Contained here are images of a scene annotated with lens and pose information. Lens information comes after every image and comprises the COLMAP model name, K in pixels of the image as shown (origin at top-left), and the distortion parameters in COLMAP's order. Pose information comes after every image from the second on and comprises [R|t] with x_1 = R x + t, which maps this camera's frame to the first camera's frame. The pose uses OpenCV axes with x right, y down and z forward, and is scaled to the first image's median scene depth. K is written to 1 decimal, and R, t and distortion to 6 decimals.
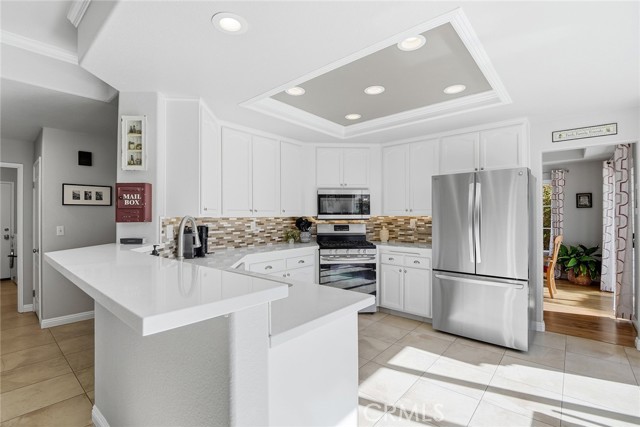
lens RADIAL K [[288.9, 0, 320.0], [0, 288.9, 213.5], [0, 0, 1]] dist [0.000863, -0.000157]
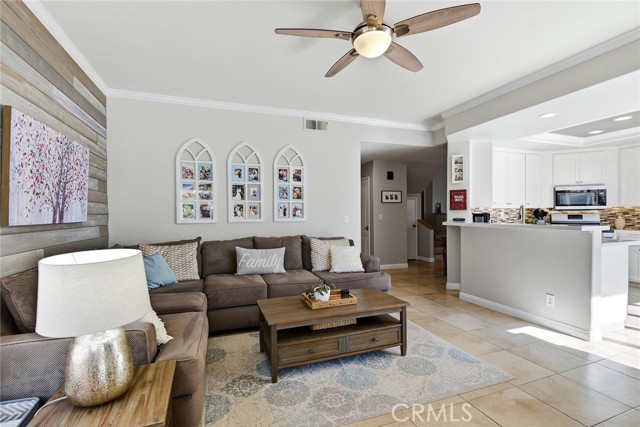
lens RADIAL K [[298.9, 0, 327.0], [0, 298.9, 216.6], [0, 0, 1]] dist [-0.008264, -0.001486]
pose [[0.878099, 0.000186, -0.478479, -0.287005], [0.009916, 0.999778, 0.018586, 0.016949], [0.478377, -0.021065, 0.877902, -0.720634]]
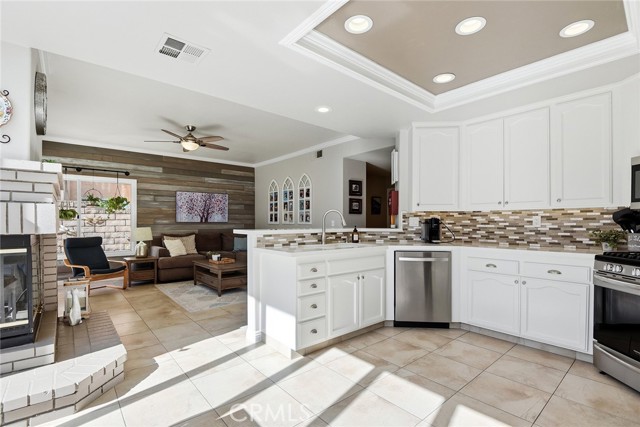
lens RADIAL K [[300.1, 0, 321.2], [0, 300.1, 223.2], [0, 0, 1]] dist [-0.014105, -0.000901]
pose [[-0.148768, 0.008755, -0.988833, 0.681707], [0.009806, 0.999925, 0.007377, 0.036789], [0.988824, -0.008599, -0.148842, 0.523169]]
